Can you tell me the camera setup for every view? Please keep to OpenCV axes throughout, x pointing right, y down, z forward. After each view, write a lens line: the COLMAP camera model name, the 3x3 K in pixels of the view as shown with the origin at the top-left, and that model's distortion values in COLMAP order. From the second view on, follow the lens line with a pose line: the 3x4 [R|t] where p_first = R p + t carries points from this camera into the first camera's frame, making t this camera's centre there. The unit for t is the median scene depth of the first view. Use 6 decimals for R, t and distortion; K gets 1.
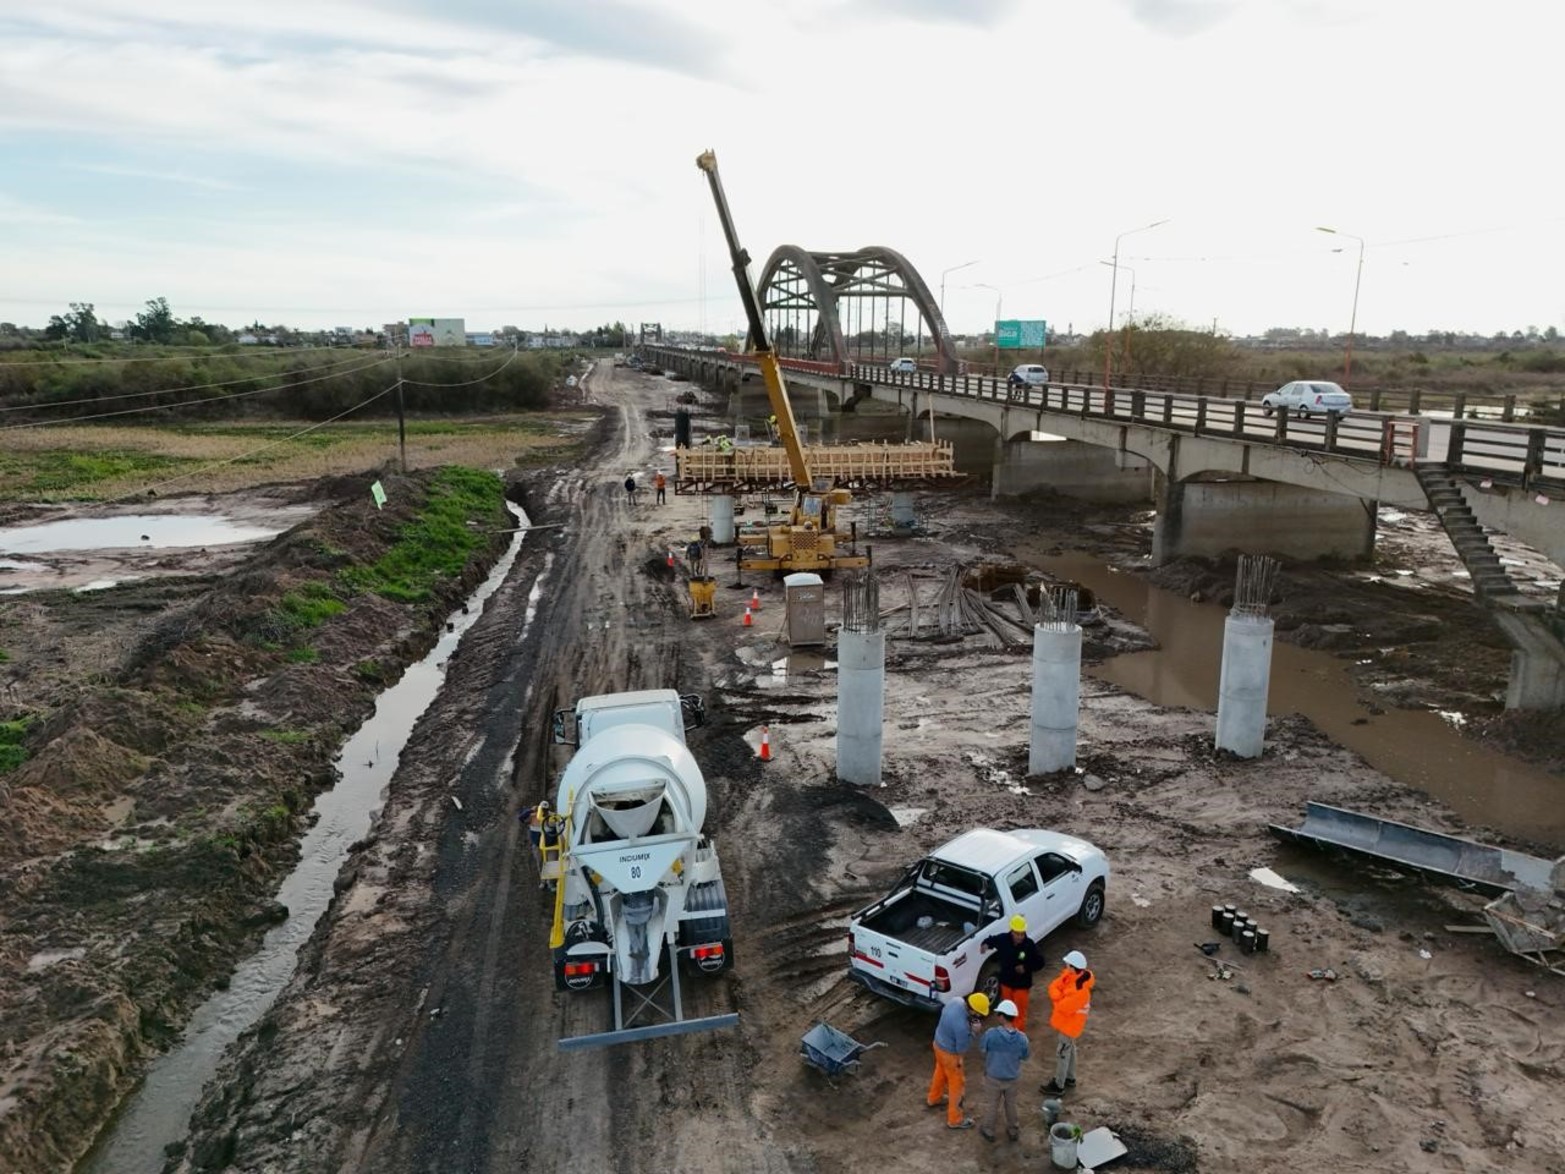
lens RADIAL K [[1143.9, 0, 780.7], [0, 1143.9, 563.7], [0, 0, 1]] dist [0.067009, -0.060524]
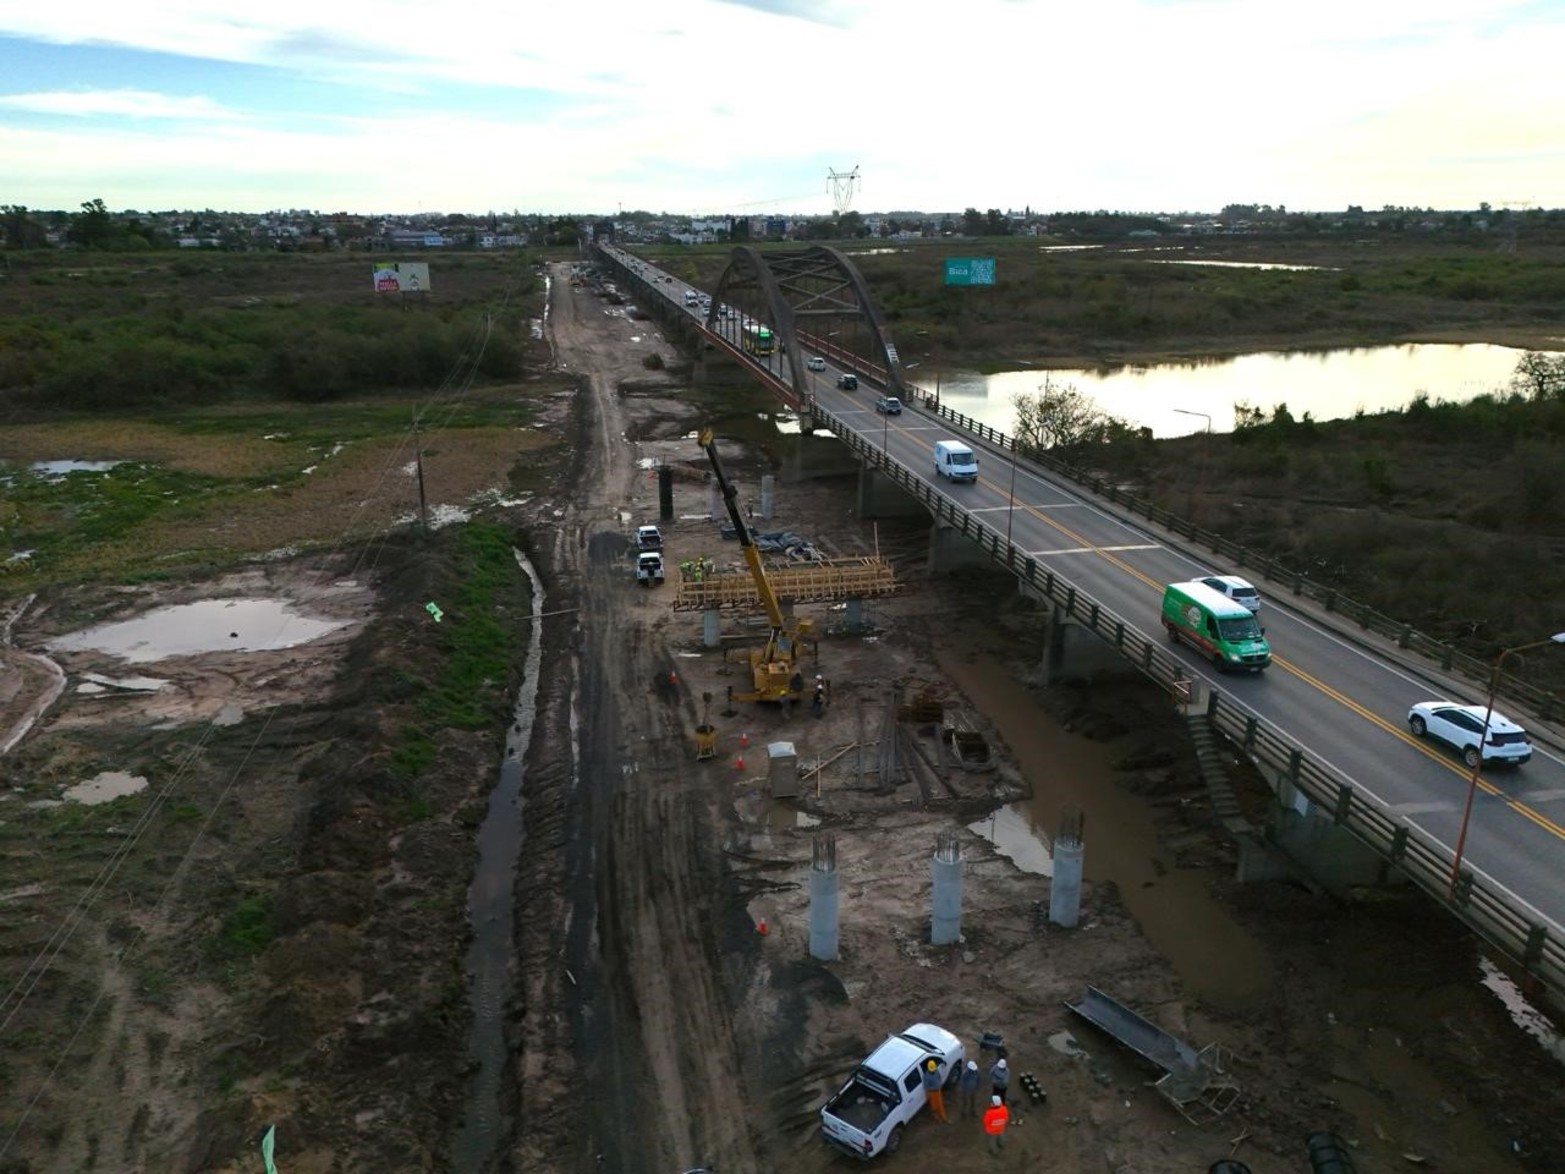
lens RADIAL K [[1143.9, 0, 780.7], [0, 1143.9, 563.7], [0, 0, 1]] dist [0.067009, -0.060524]
pose [[0.999241, -0.015795, 0.035598, -0.026120], [0.012051, 0.994605, 0.103034, -0.339906], [-0.037034, -0.102527, 0.994041, -0.348257]]
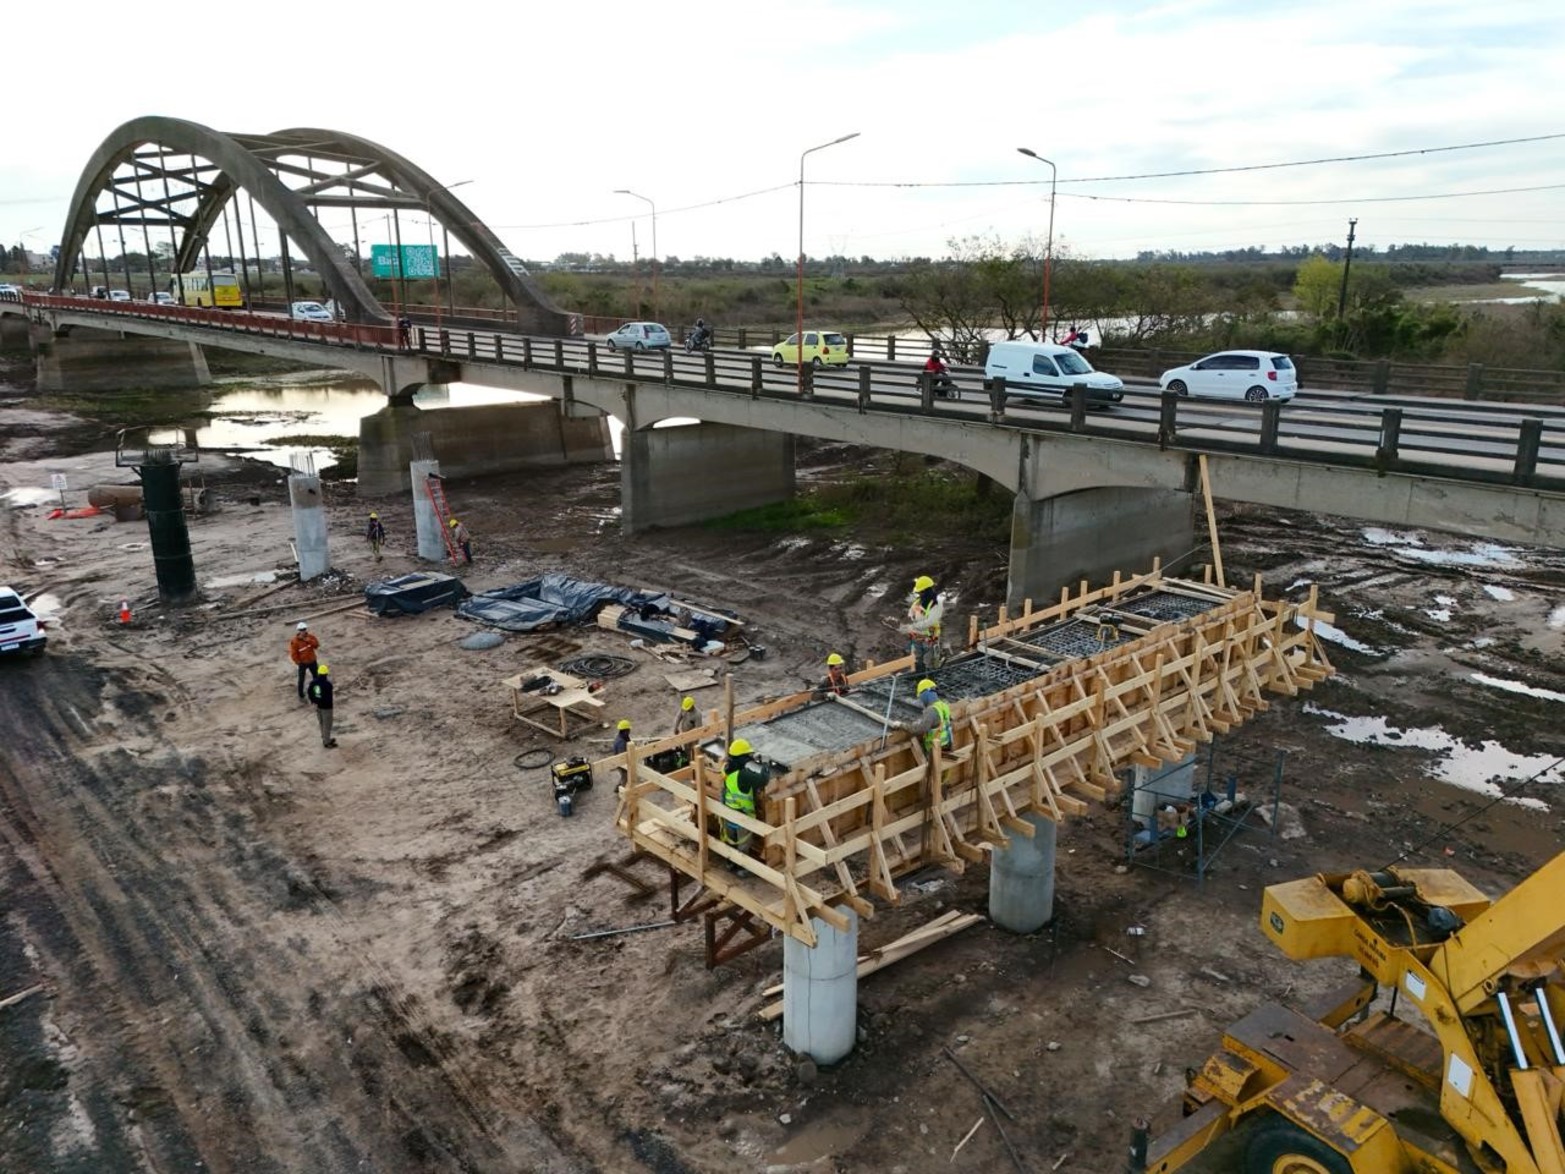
lens RADIAL K [[1063.9, 0, 782.5], [0, 1063.9, 587.0], [0, 0, 1]] dist [0.000602, 0.002055]
pose [[0.812159, -0.150252, 0.563758, -0.295203], [0.097419, 0.987629, 0.122878, -0.240086], [-0.575246, -0.044875, 0.816749, 1.210380]]
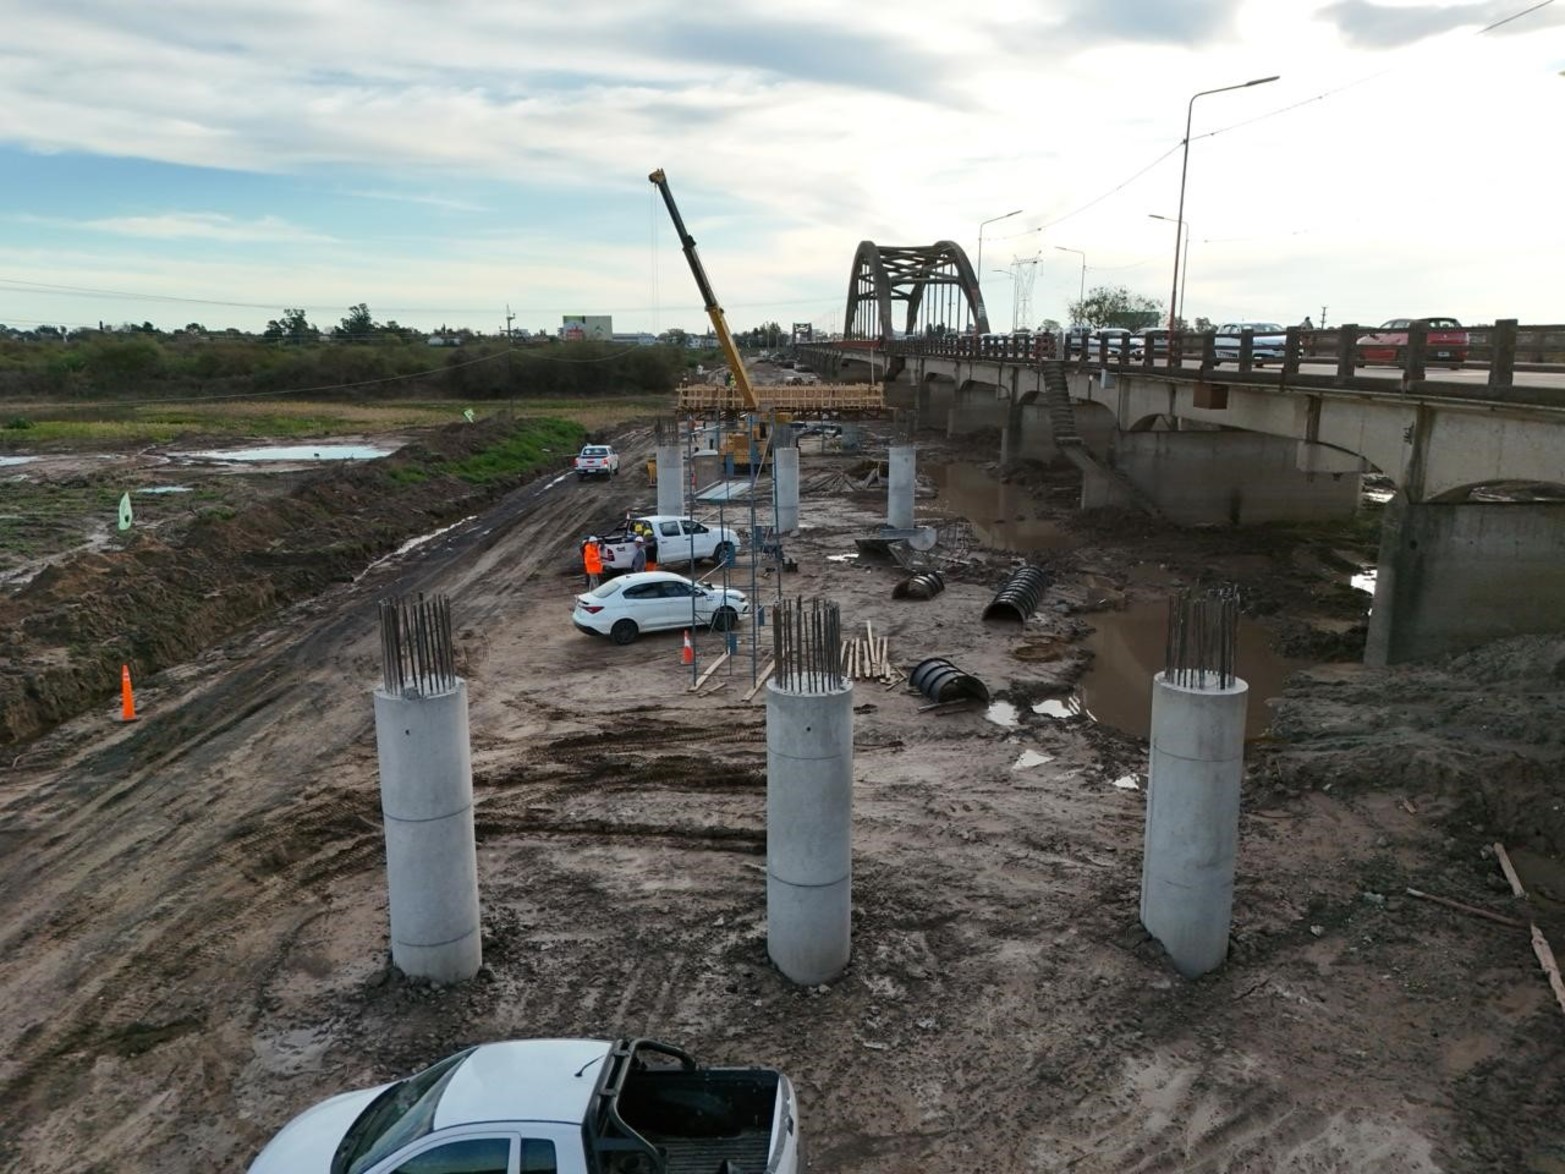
lens RADIAL K [[1143.9, 0, 780.7], [0, 1143.9, 563.7], [0, 0, 1]] dist [0.067009, -0.060524]
pose [[0.989824, 0.023208, -0.140389, 0.316463], [-0.023548, 0.999722, -0.000764, 0.151406], [0.140333, 0.004062, 0.990096, -0.461038]]
